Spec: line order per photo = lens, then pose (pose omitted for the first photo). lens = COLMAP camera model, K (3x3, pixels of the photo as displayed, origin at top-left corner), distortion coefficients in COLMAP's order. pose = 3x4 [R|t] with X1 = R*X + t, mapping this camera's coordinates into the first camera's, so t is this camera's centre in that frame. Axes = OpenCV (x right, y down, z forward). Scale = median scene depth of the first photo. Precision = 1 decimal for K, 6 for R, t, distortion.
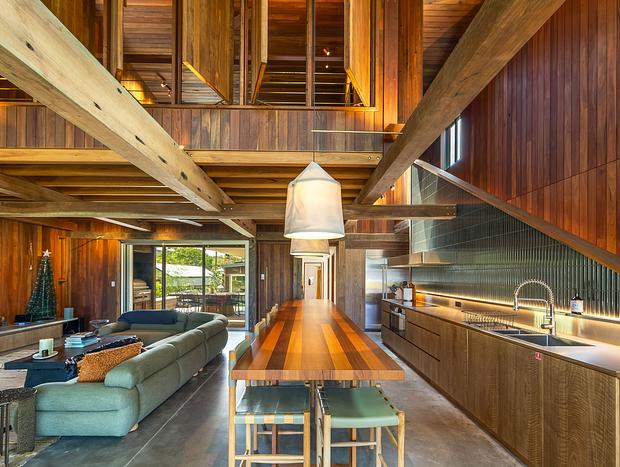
lens RADIAL K [[281.4, 0, 335.7], [0, 281.4, 274.7], [0, 0, 1]] dist [0.000360, 0.000286]
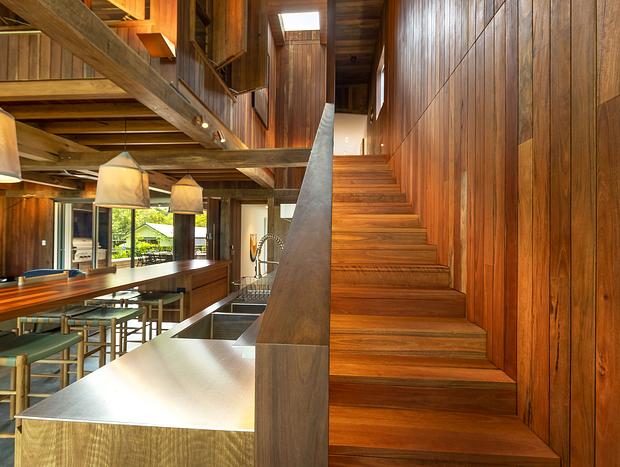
lens RADIAL K [[281.4, 0, 314.9], [0, 281.4, 236.3], [0, 0, 1]] dist [0.000360, 0.000286]
pose [[0.996057, 0.002271, -0.088684, 0.251991], [-0.002071, 0.999995, 0.002345, 0.005263], [0.088689, -0.002152, 0.996057, 0.093826]]
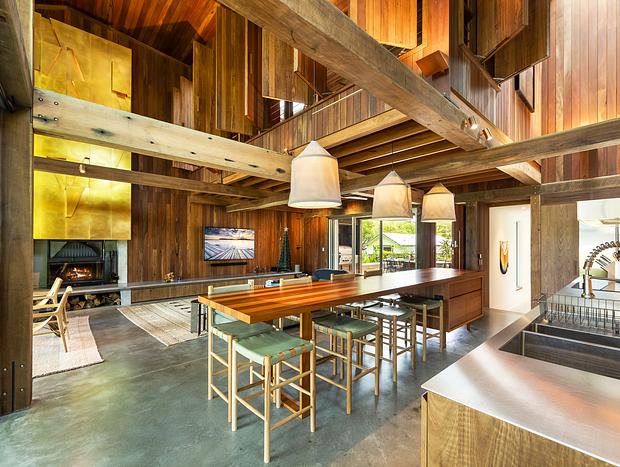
lens RADIAL K [[281.4, 0, 306.9], [0, 281.4, 242.8], [0, 0, 1]] dist [0.000360, 0.000286]
pose [[0.638053, -0.005530, -0.769972, 0.210070], [0.004479, 0.999984, -0.003471, 0.004870], [0.769979, -0.001234, 0.638068, 0.066953]]
